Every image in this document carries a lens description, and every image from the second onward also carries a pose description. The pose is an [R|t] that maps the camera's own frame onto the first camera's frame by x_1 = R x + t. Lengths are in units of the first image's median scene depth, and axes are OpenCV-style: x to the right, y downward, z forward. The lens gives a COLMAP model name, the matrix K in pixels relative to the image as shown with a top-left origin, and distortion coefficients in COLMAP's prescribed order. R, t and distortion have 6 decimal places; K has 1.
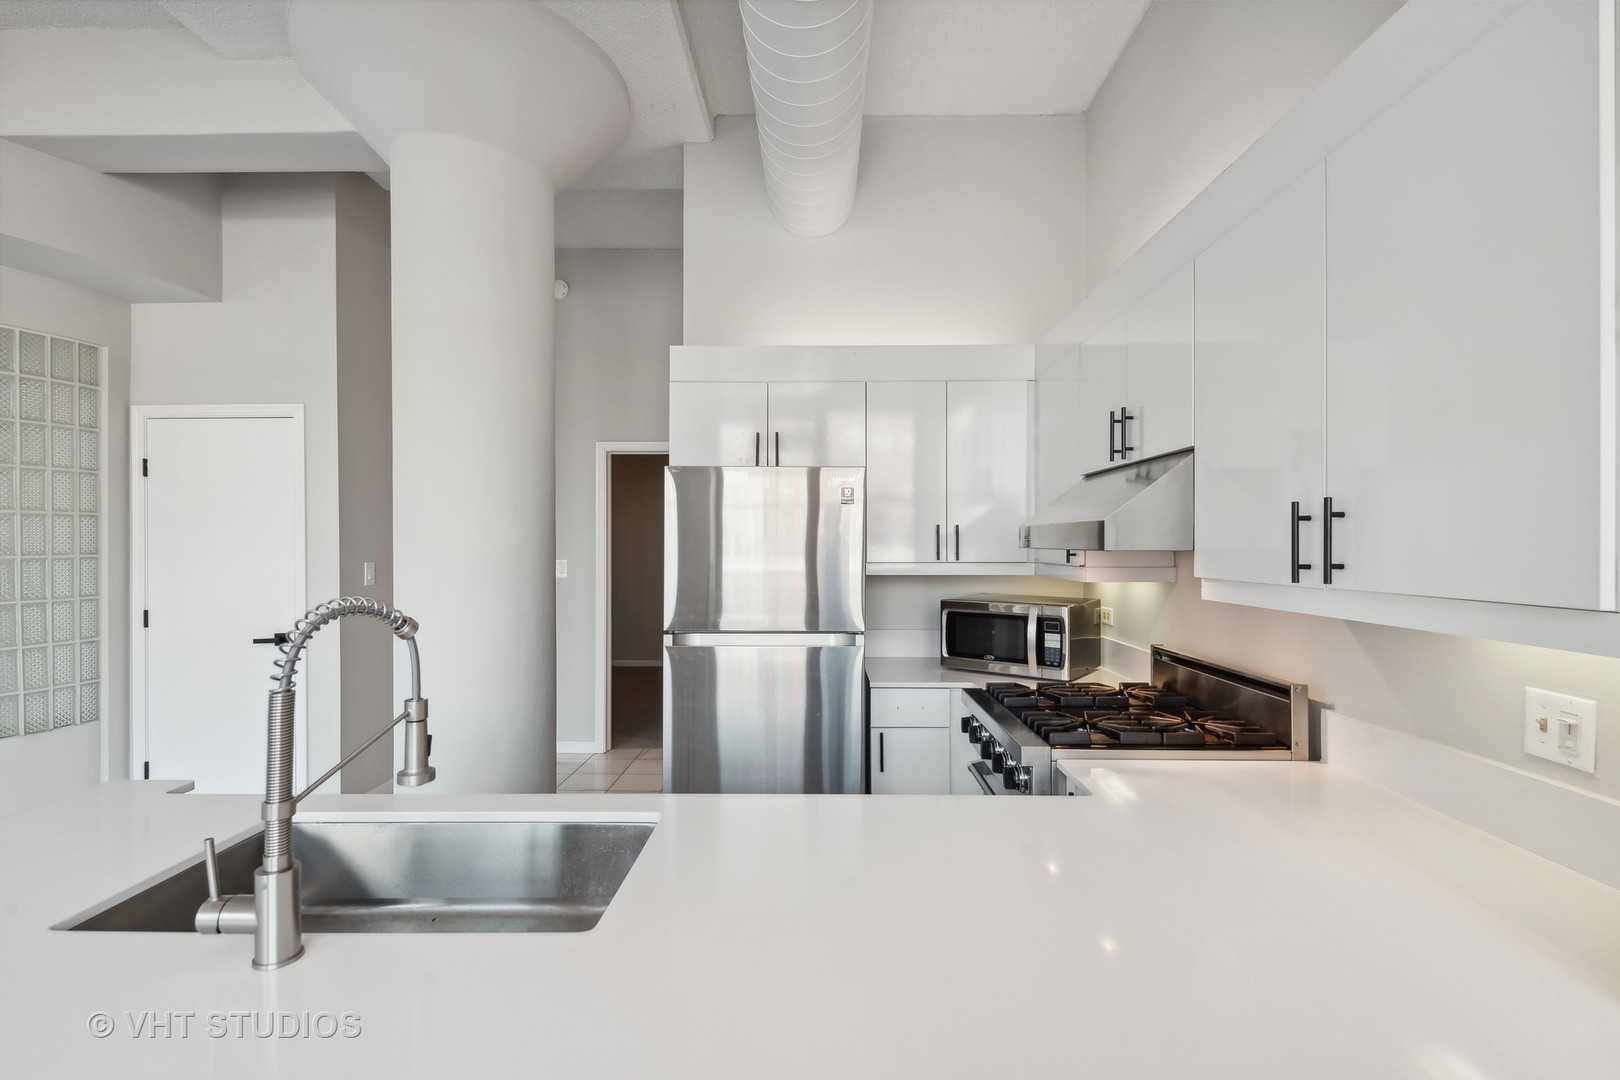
lens RADIAL K [[730.6, 0, 821.5], [0, 730.6, 546.7], [0, 0, 1]] dist [0.005930, -0.001256]
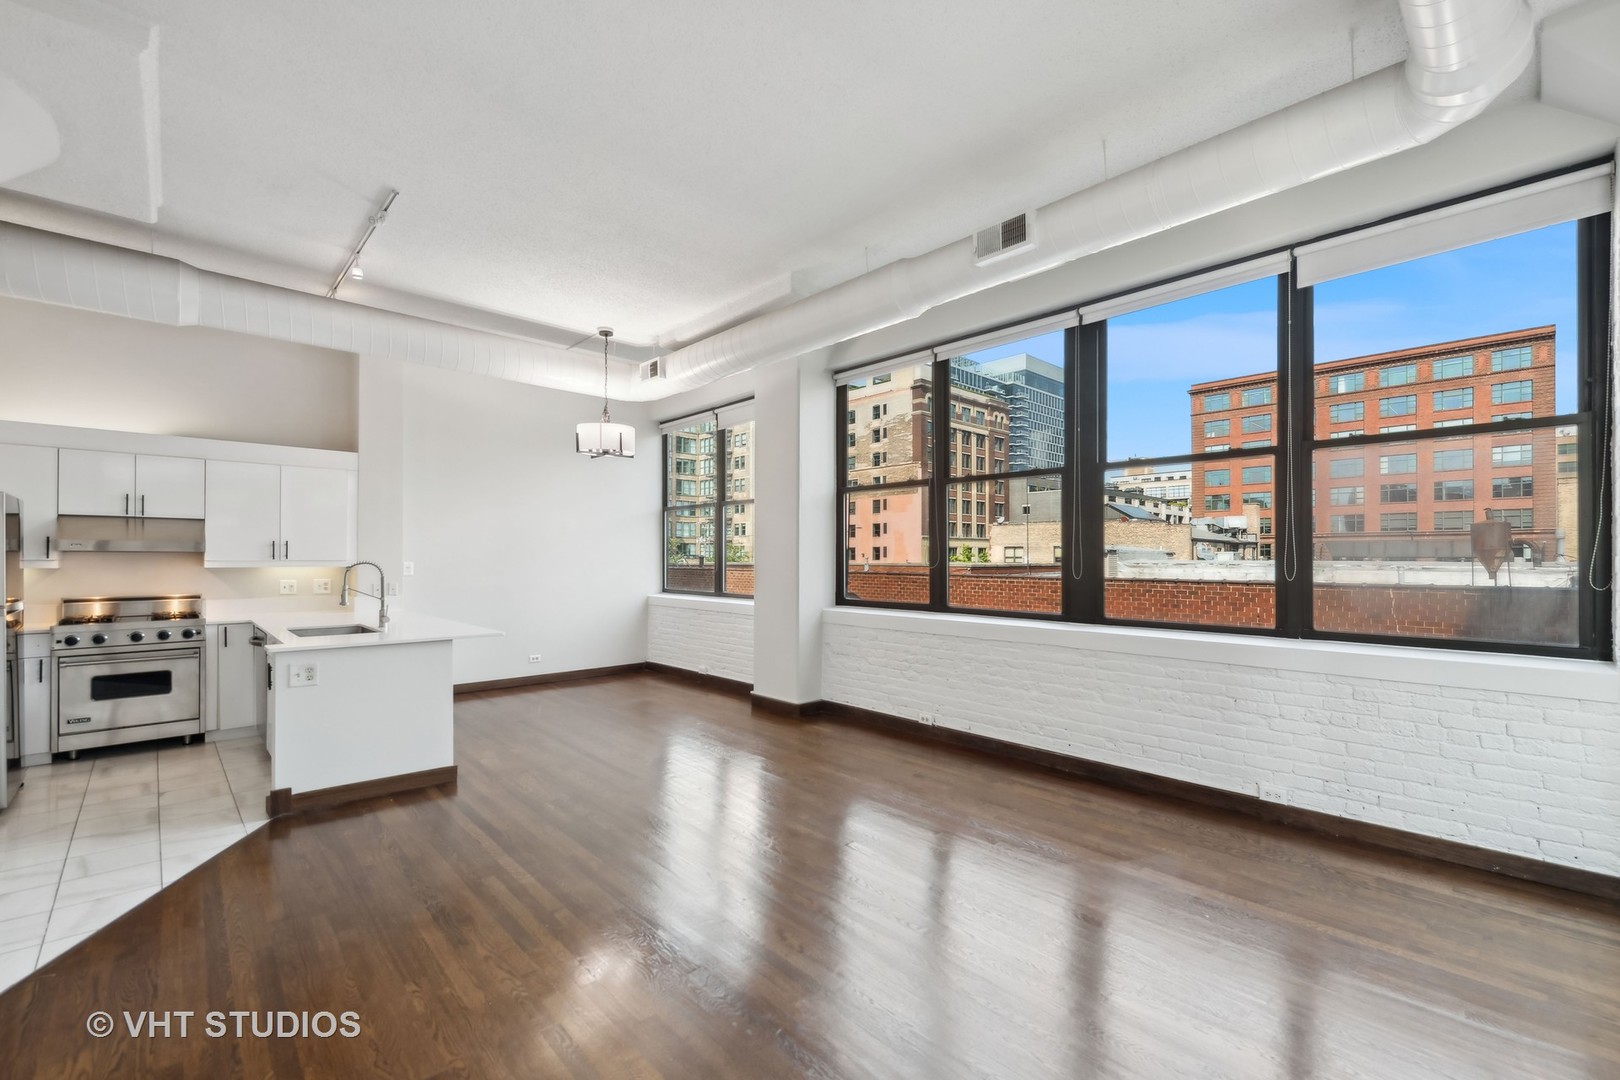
lens RADIAL K [[673.1, 0, 795.8], [0, 673.1, 558.9], [0, 0, 1]] dist [0.001711, -0.000379]
pose [[-0.688794, -0.000473, 0.724957, -1.972043], [0.001322, 0.999997, 0.001908, 0.018784], [-0.724956, 0.002273, -0.688791, 0.678716]]
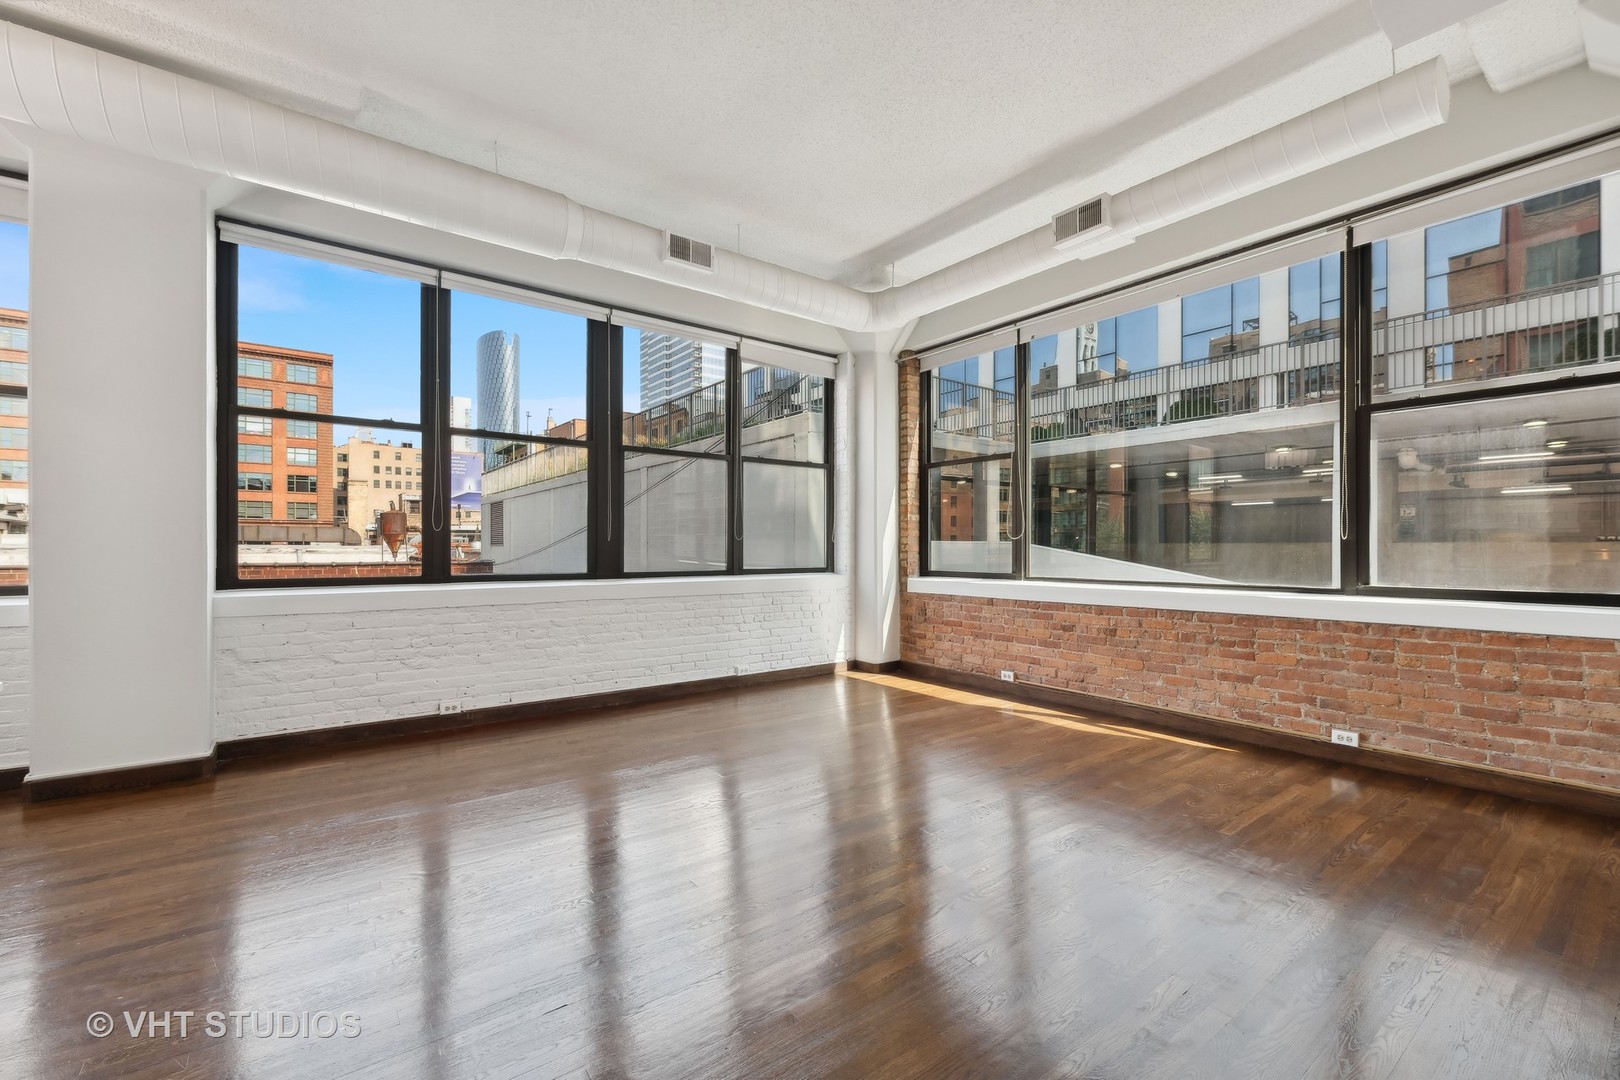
lens RADIAL K [[679.3, 0, 804.2], [0, 679.3, 551.2], [0, 0, 1]] dist [0.002998, -0.002015]
pose [[-0.787566, 0.002358, -0.616226, -0.664872], [-0.003448, 0.999960, 0.008232, 0.076084], [0.616220, 0.008608, -0.787527, 0.884008]]
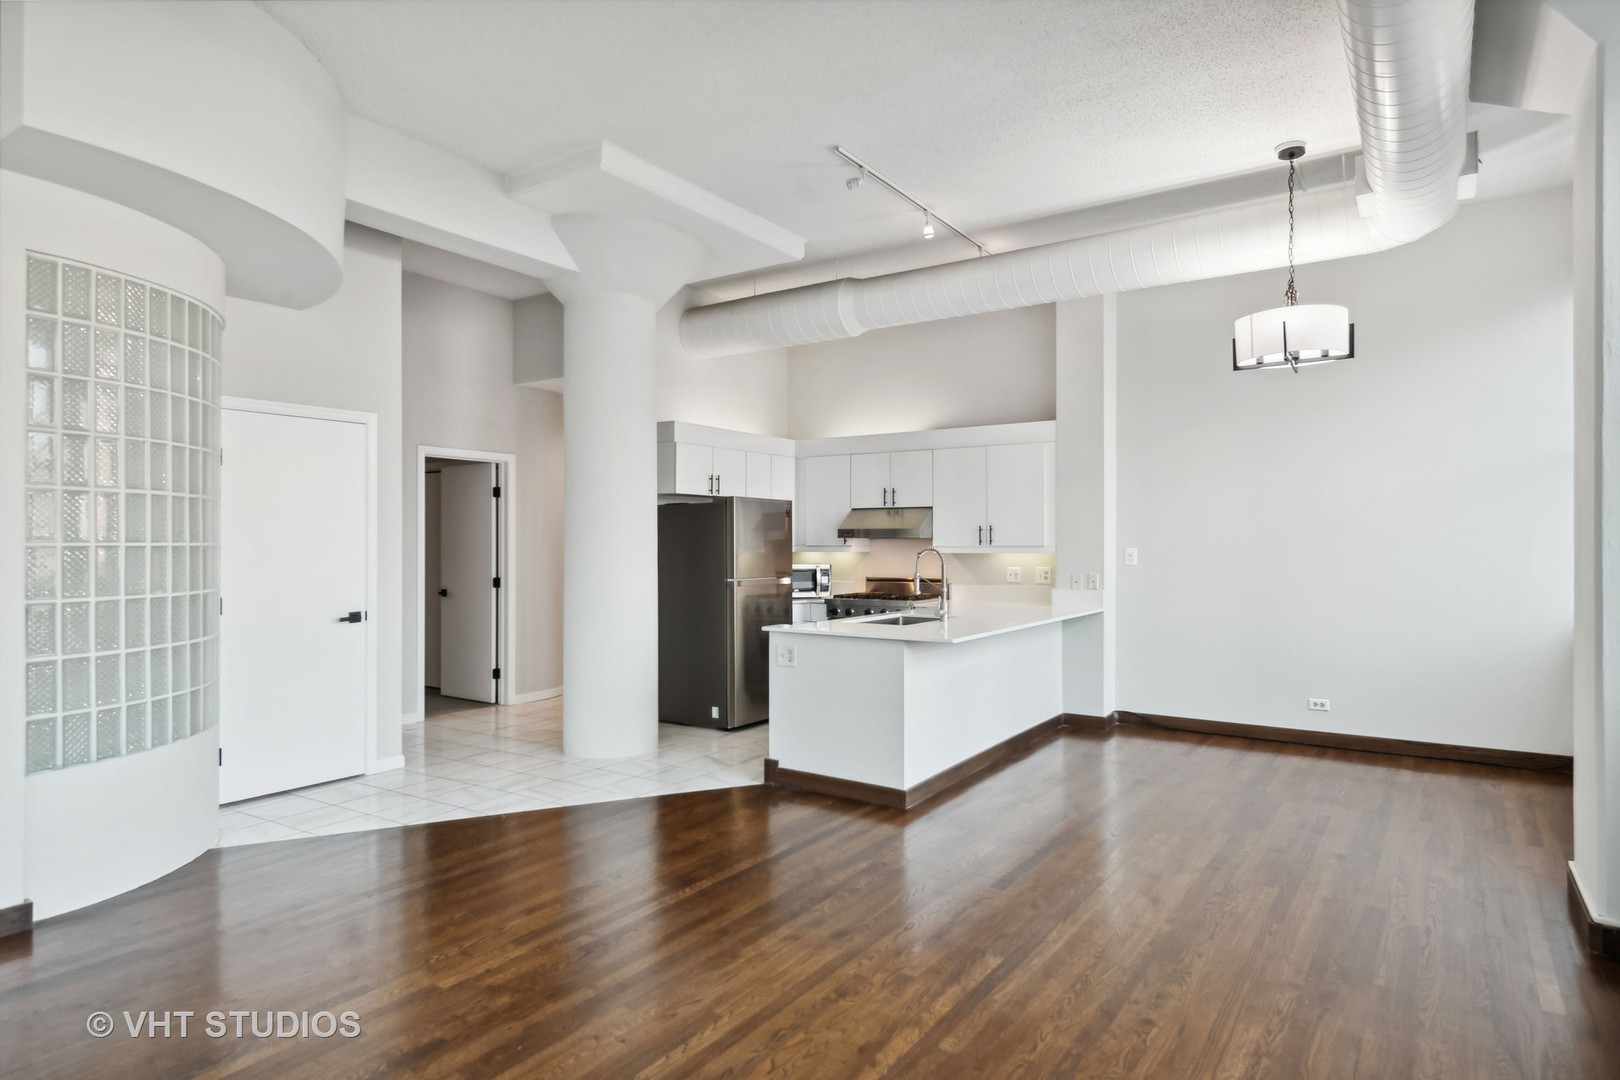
lens RADIAL K [[909.0, 0, 822.0], [0, 909.0, 542.3], [0, 0, 1]] dist [0.014418, -0.001782]
pose [[0.540741, 0.001872, 0.841187, -1.886094], [0.004033, 0.999980, -0.004818, 0.024150], [-0.841179, 0.005997, 0.540723, -0.466857]]
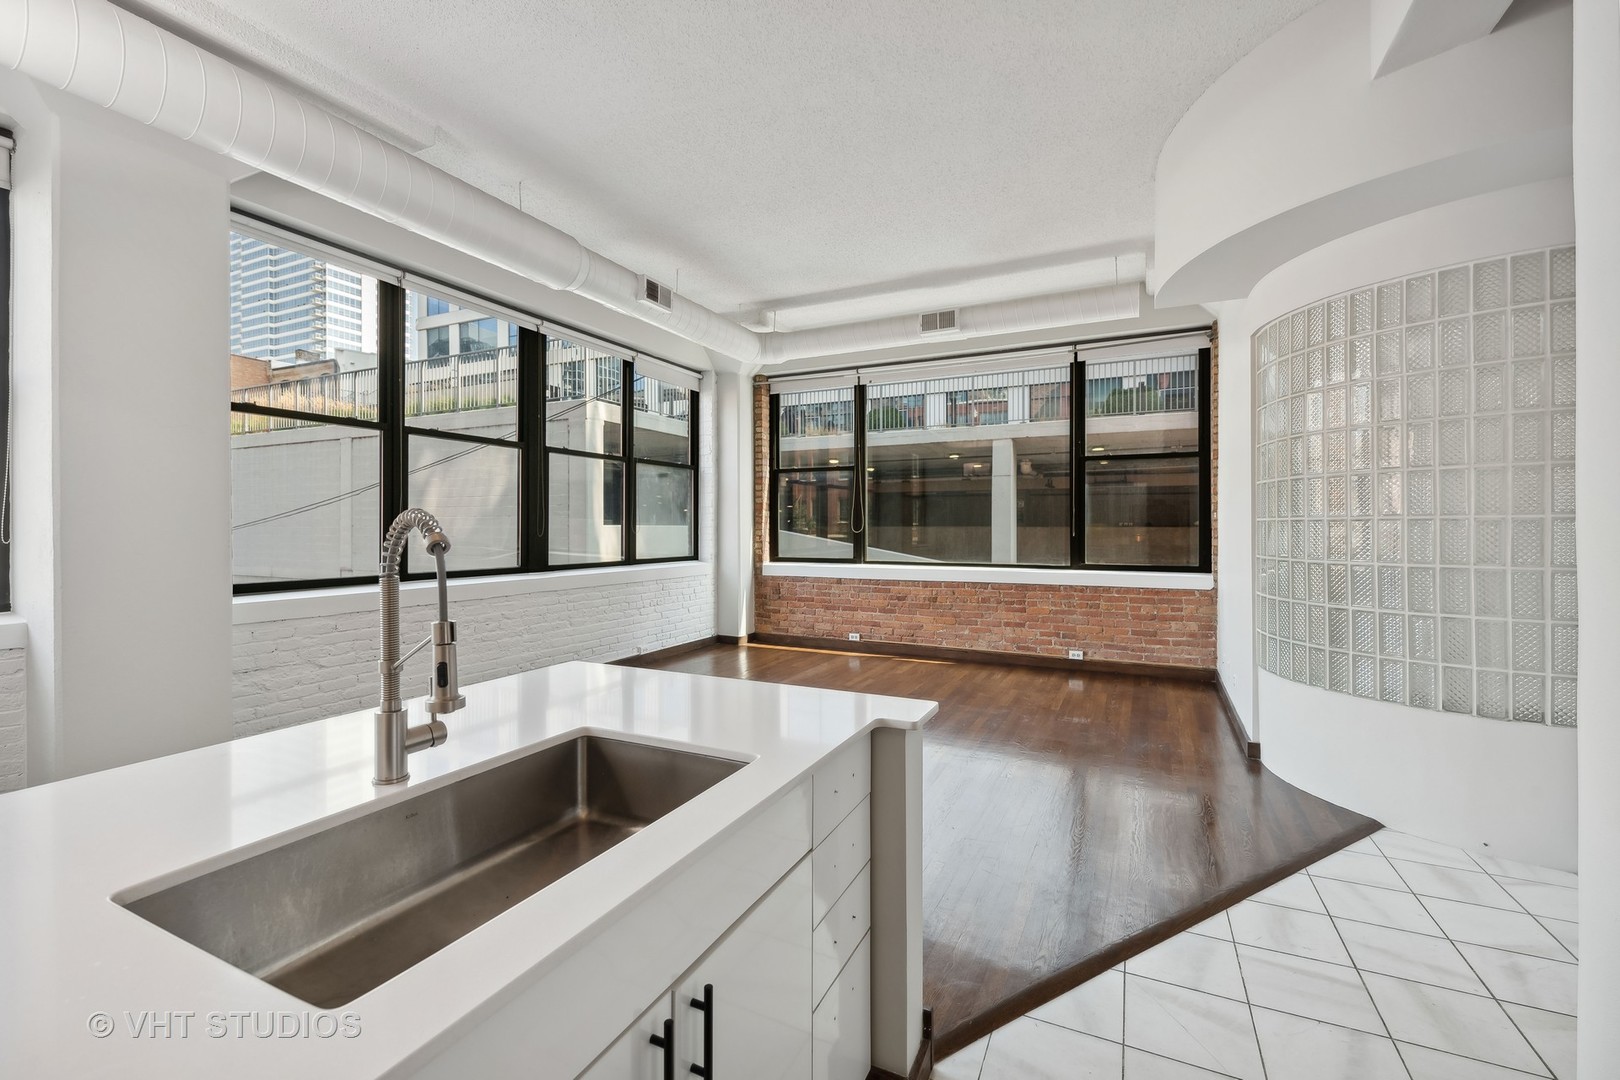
lens RADIAL K [[679.3, 0, 808.6], [0, 679.3, 531.7], [0, 0, 1]] dist [0.002998, -0.002015]
pose [[-0.431029, 0.006097, -0.902318, 0.010972], [-0.005064, 0.999945, 0.009176, 0.031570], [0.902324, 0.008524, -0.430974, 0.676816]]
